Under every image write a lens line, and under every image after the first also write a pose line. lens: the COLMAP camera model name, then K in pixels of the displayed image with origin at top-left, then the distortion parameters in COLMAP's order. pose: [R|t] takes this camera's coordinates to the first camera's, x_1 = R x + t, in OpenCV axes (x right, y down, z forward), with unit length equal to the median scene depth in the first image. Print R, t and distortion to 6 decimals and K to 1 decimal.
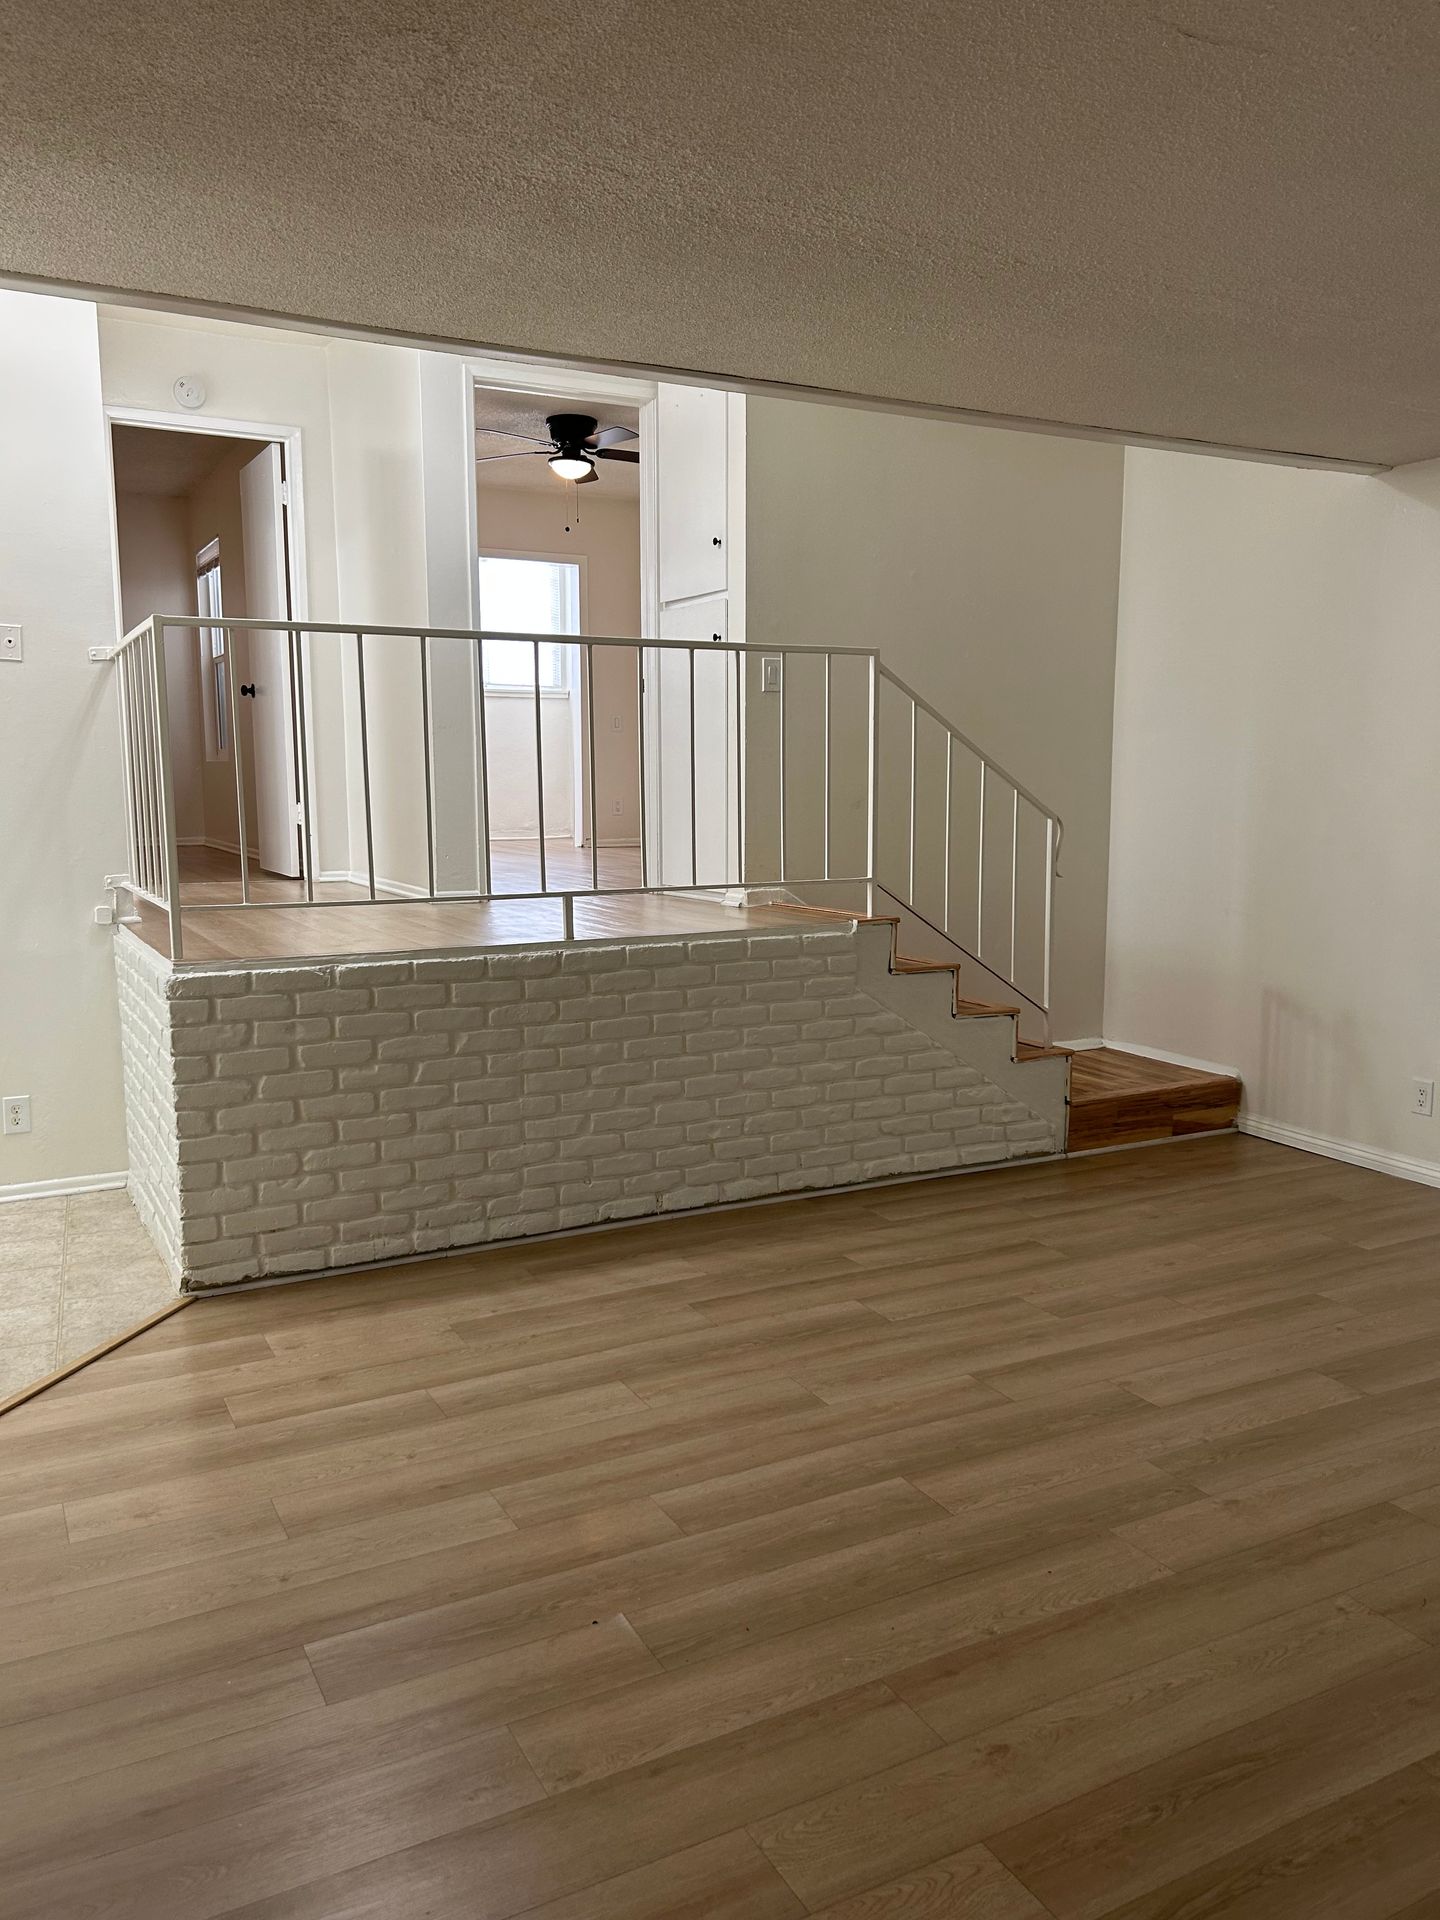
lens RADIAL K [[1442.5, 0, 662.9], [0, 1442.5, 961.2], [0, 0, 1]] dist [0.049986, -0.048882]
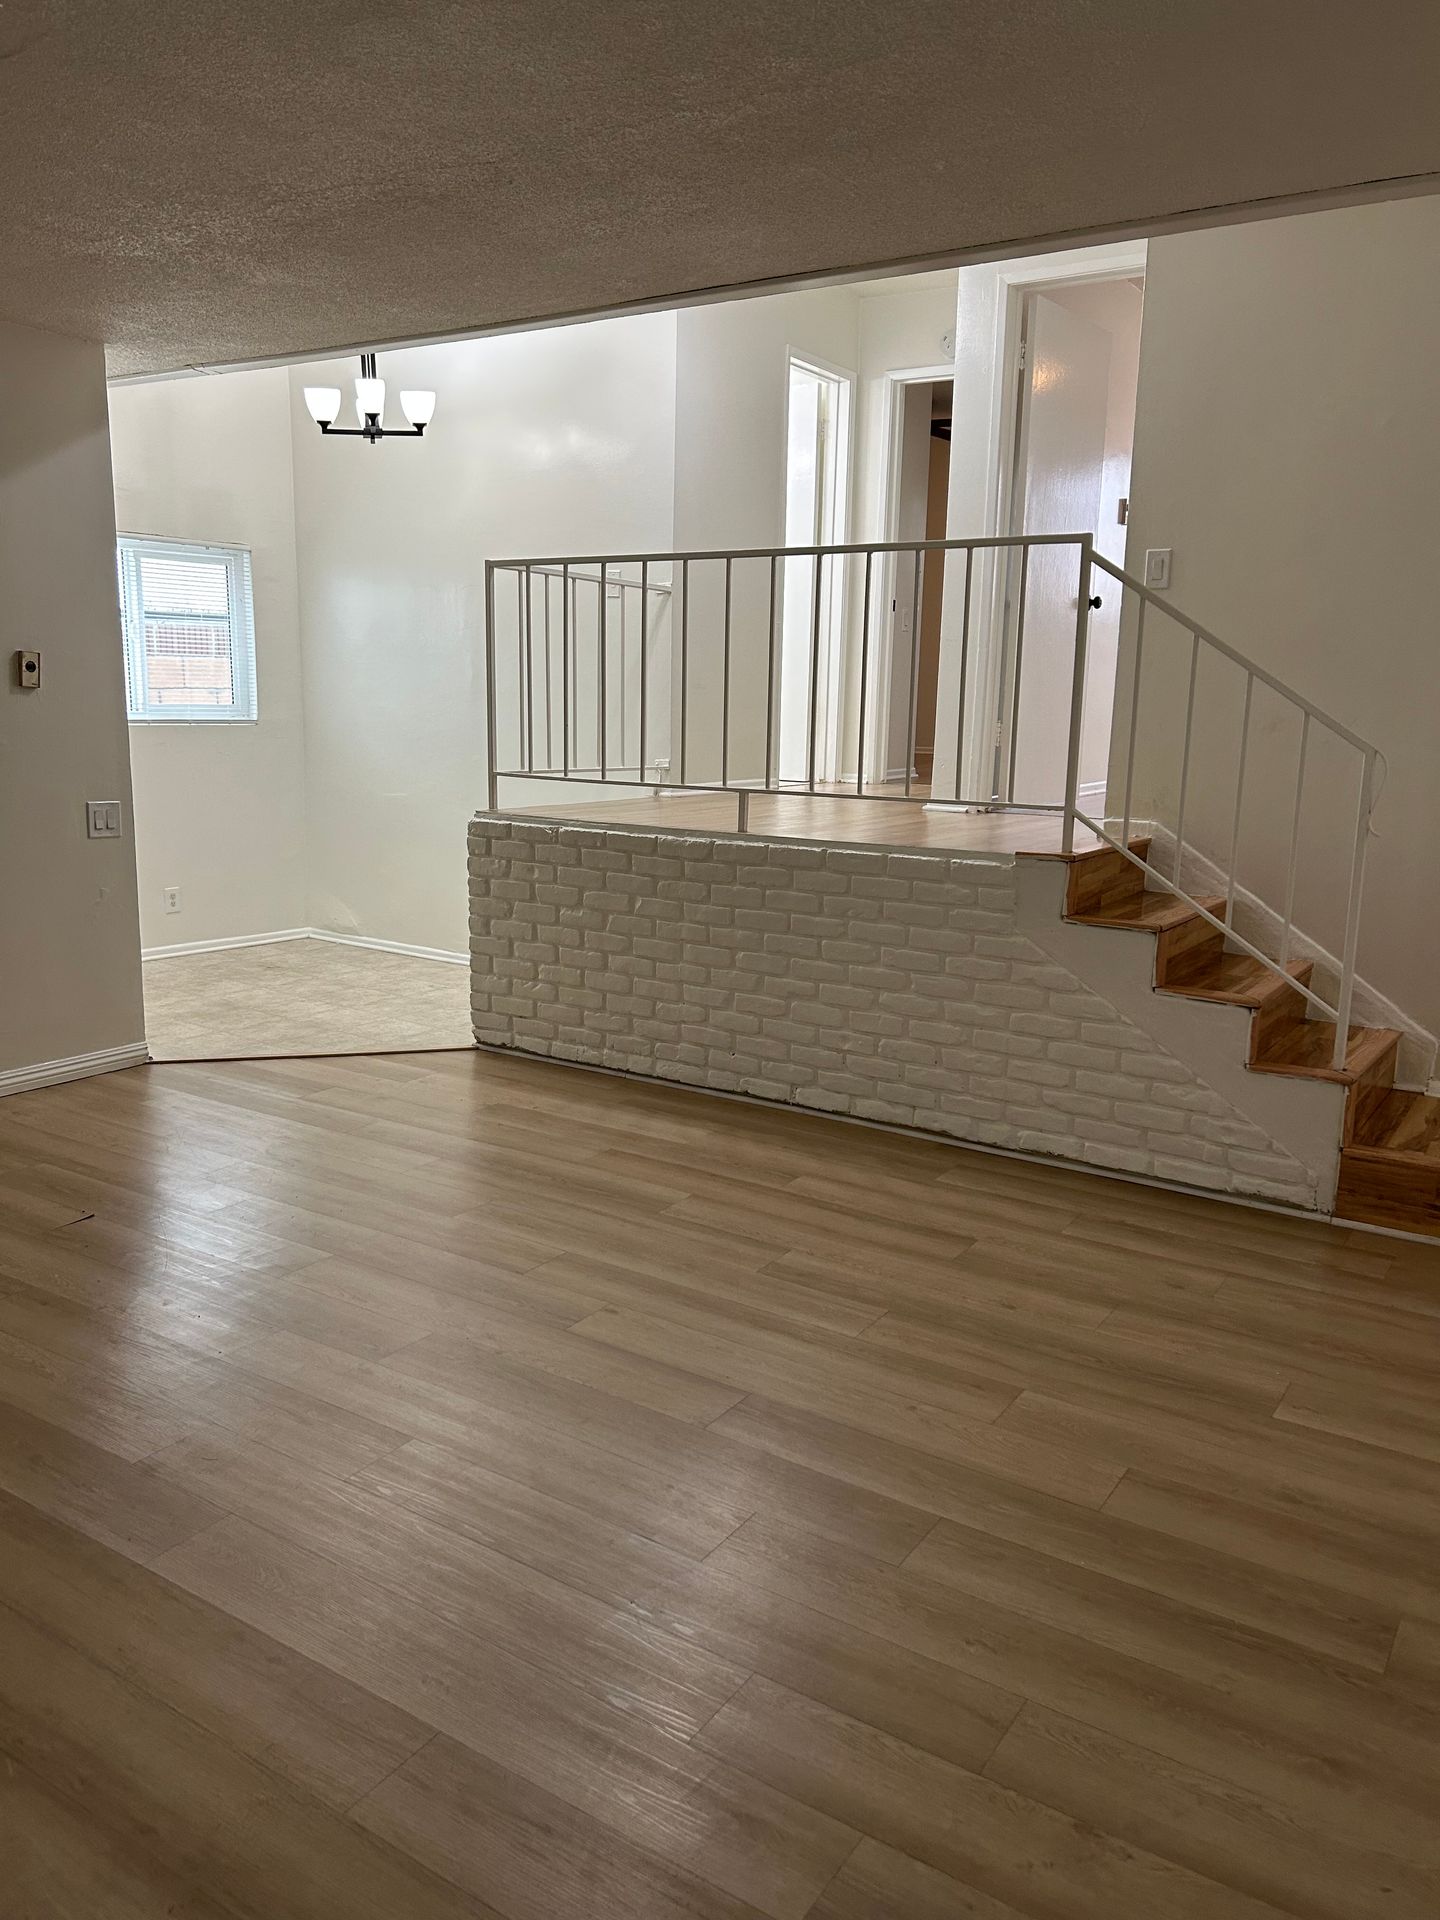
lens RADIAL K [[1442.5, 0, 697.3], [0, 1442.5, 972.7], [0, 0, 1]] dist [0.049986, -0.048882]
pose [[0.482469, 0.183954, -0.856379, 0.891010], [-0.130445, 0.981886, 0.137422, -0.057407], [0.866145, 0.045409, 0.497725, 0.434773]]
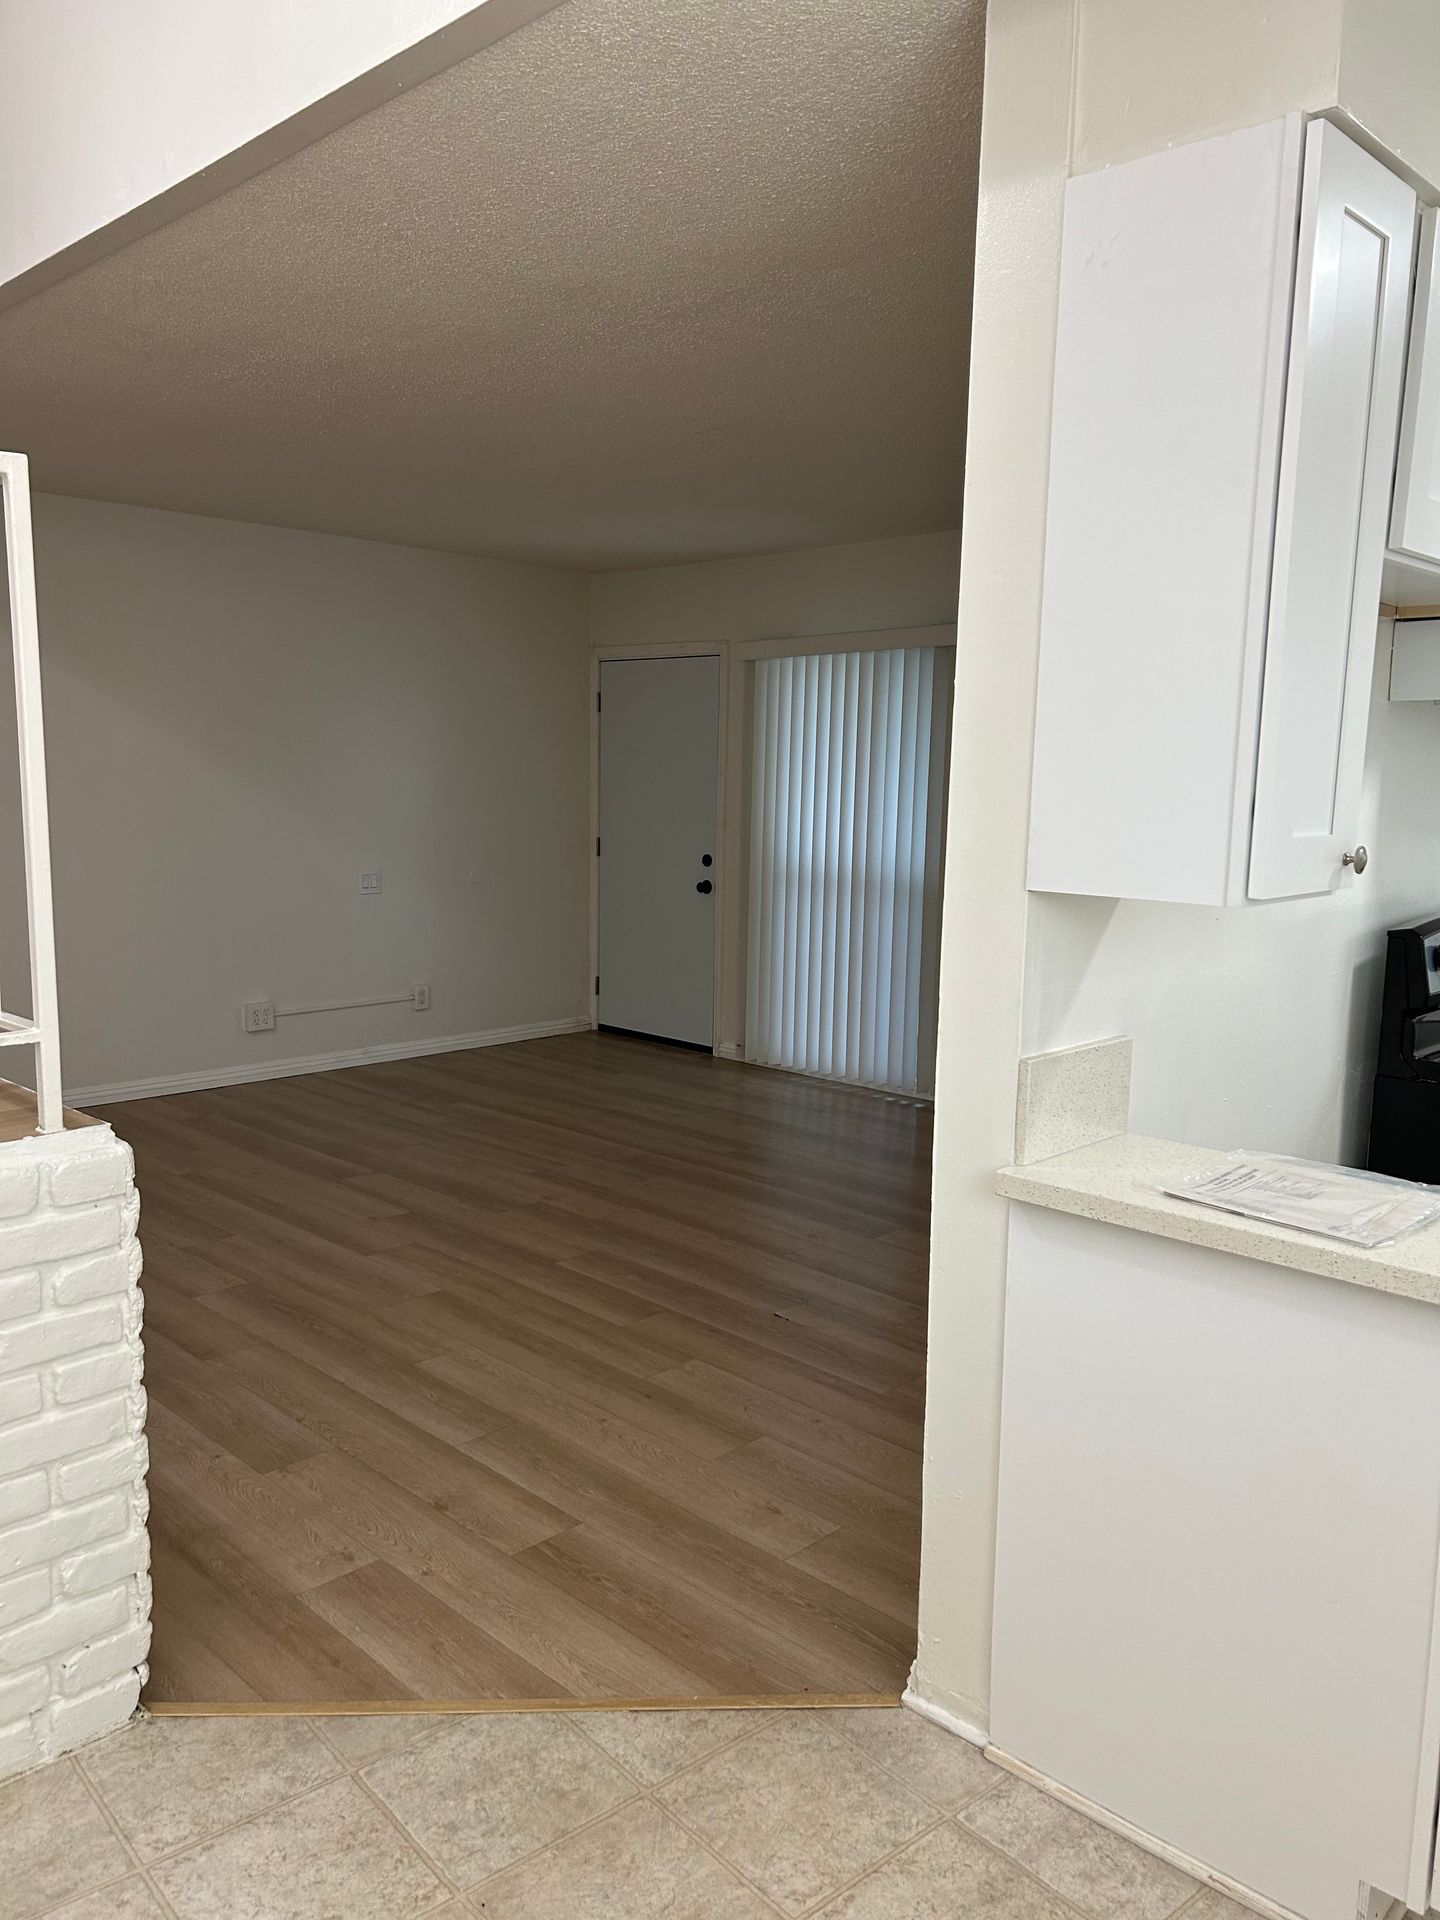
lens RADIAL K [[1442.5, 0, 716.4], [0, 1442.5, 968.0], [0, 0, 1]] dist [0.049986, -0.048882]
pose [[-0.315670, -0.136320, 0.939026, -0.809725], [0.110585, 0.977597, 0.179095, -0.116894], [-0.942403, 0.160377, -0.293523, 0.825902]]
